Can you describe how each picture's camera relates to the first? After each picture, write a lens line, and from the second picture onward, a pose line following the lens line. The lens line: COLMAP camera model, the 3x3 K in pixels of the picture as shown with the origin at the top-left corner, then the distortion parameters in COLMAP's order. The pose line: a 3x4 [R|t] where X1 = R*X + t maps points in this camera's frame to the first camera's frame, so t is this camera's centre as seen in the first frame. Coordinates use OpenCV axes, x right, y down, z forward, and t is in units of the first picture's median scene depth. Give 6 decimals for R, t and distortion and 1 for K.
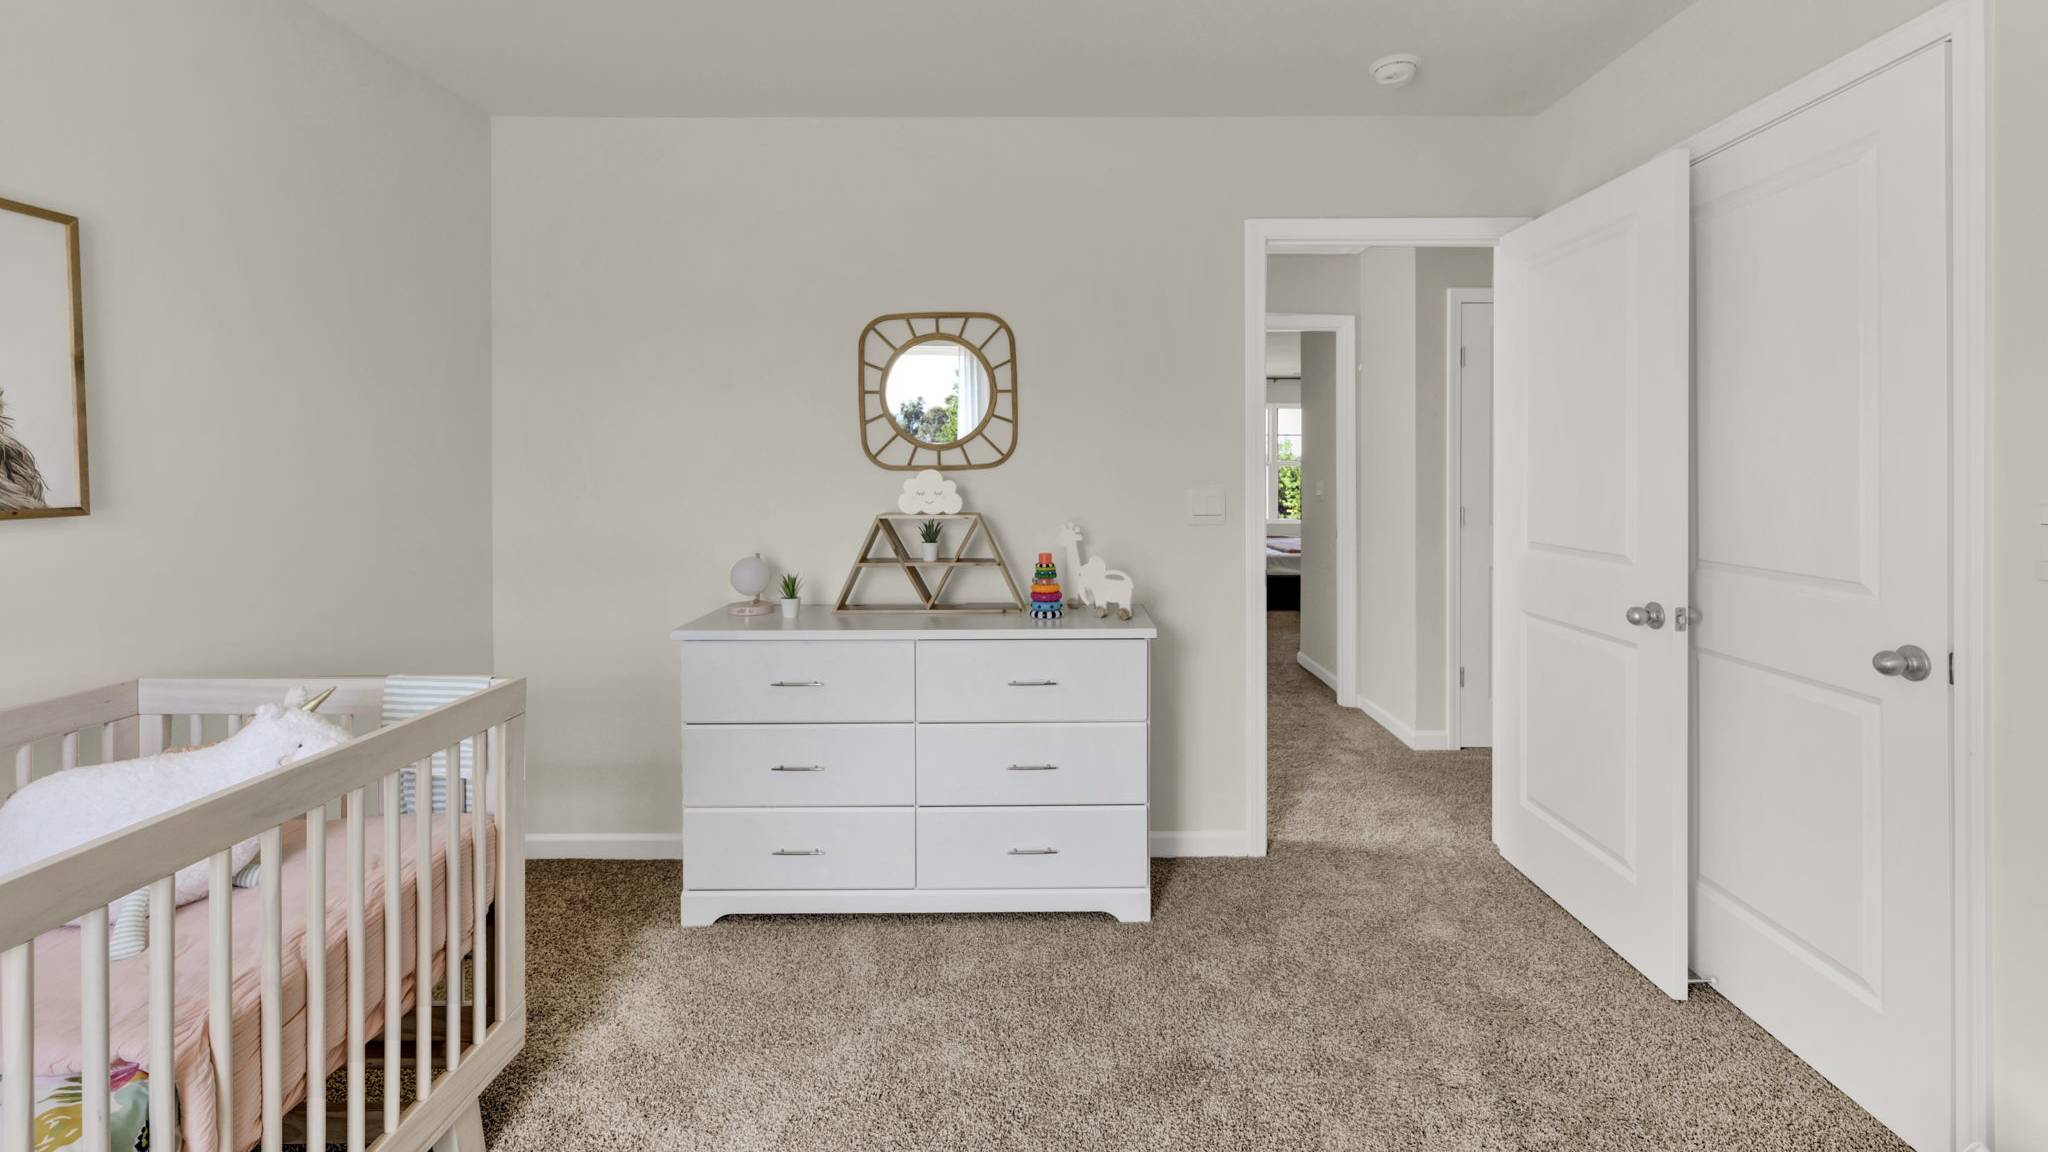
lens RADIAL K [[898.6, 0, 1028.0], [0, 898.6, 447.8], [0, 0, 1]] dist [-0.003037, -0.000359]
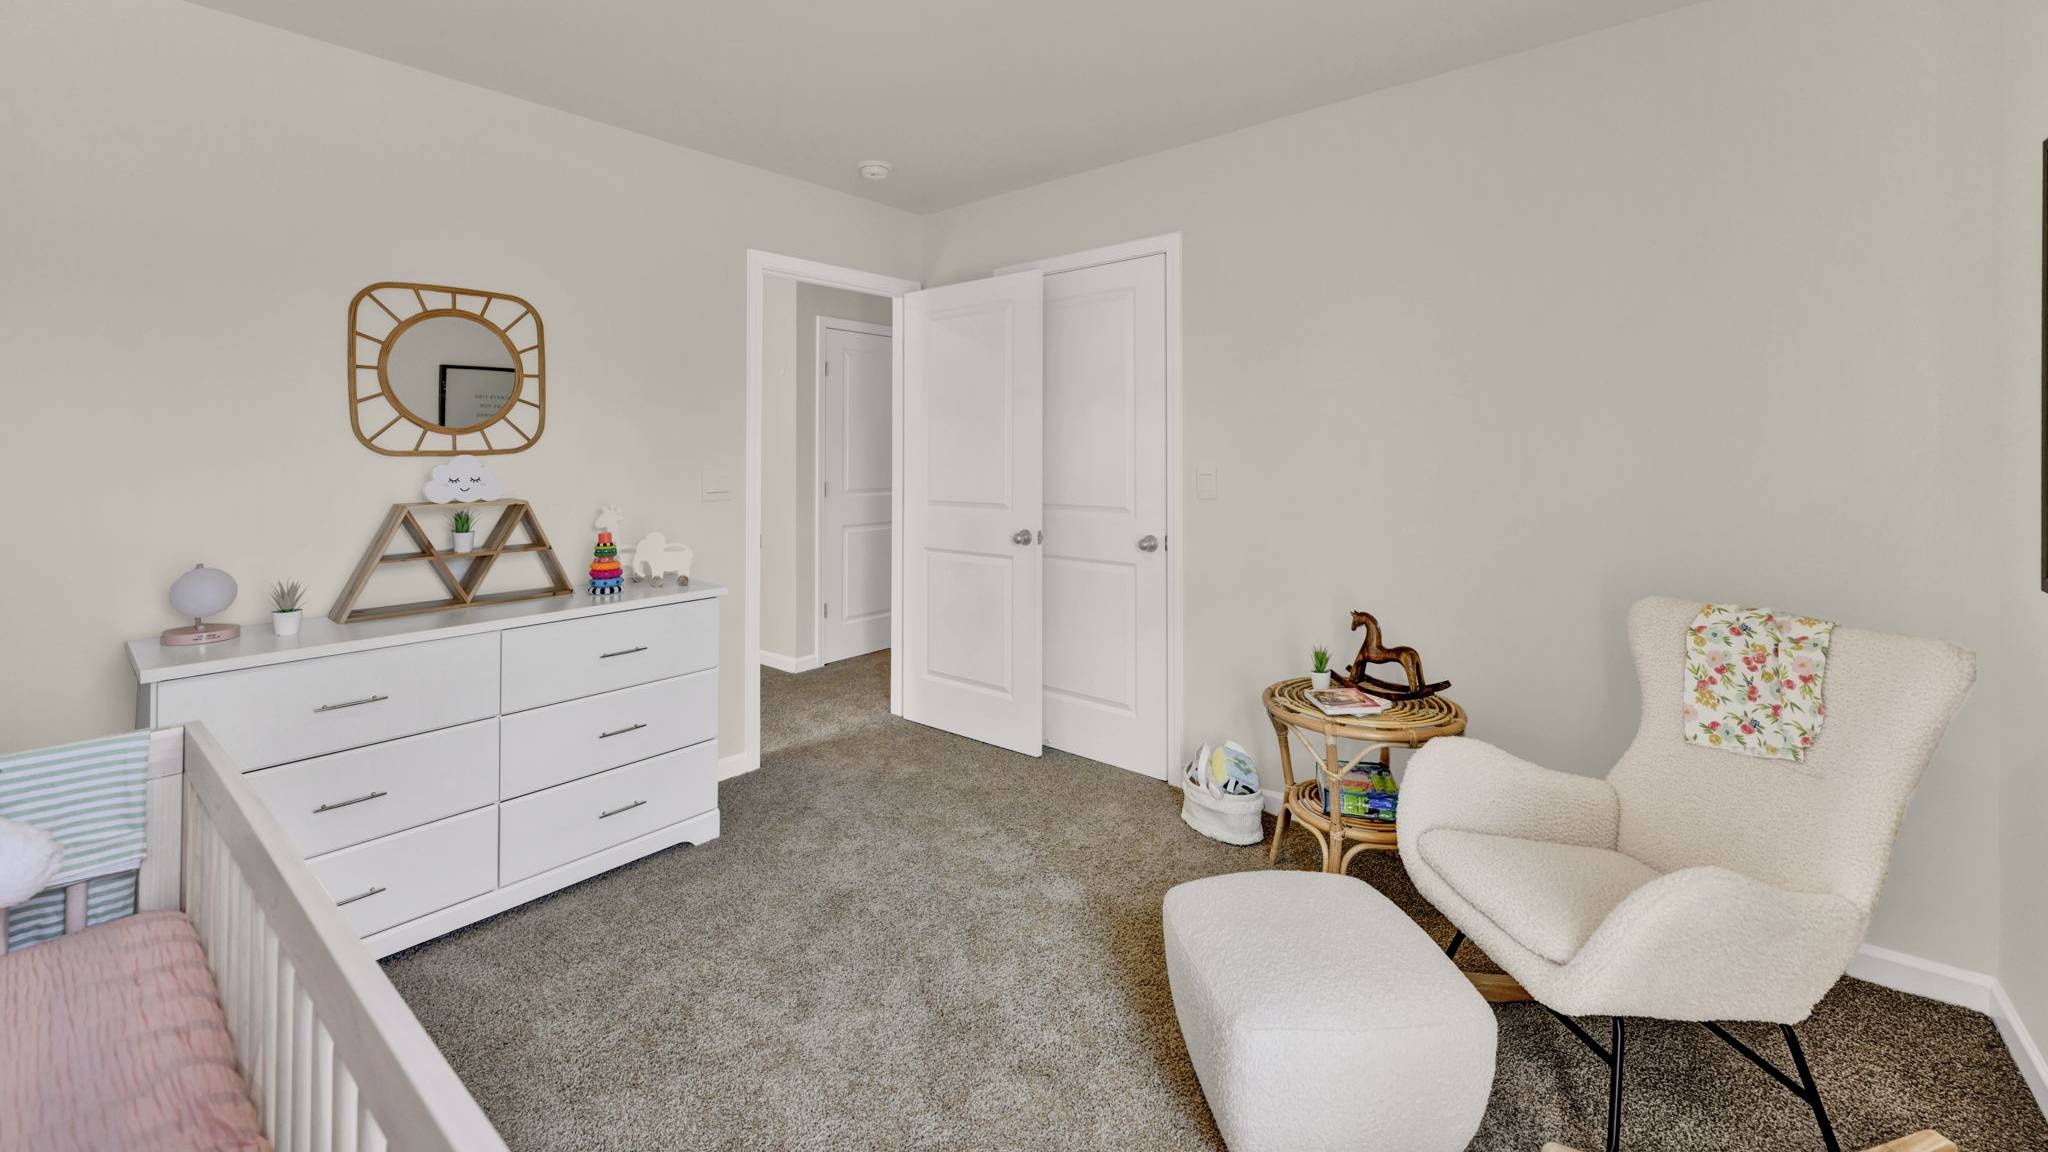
lens RADIAL K [[819.4, 0, 1028.6], [0, 819.4, 416.3], [0, 0, 1]] dist [-0.000782, -0.000013]
pose [[0.638639, 0.031315, 0.768869, -0.386170], [-0.012638, 0.999464, -0.030210, 0.002101], [-0.769402, 0.009576, 0.638693, -0.005464]]
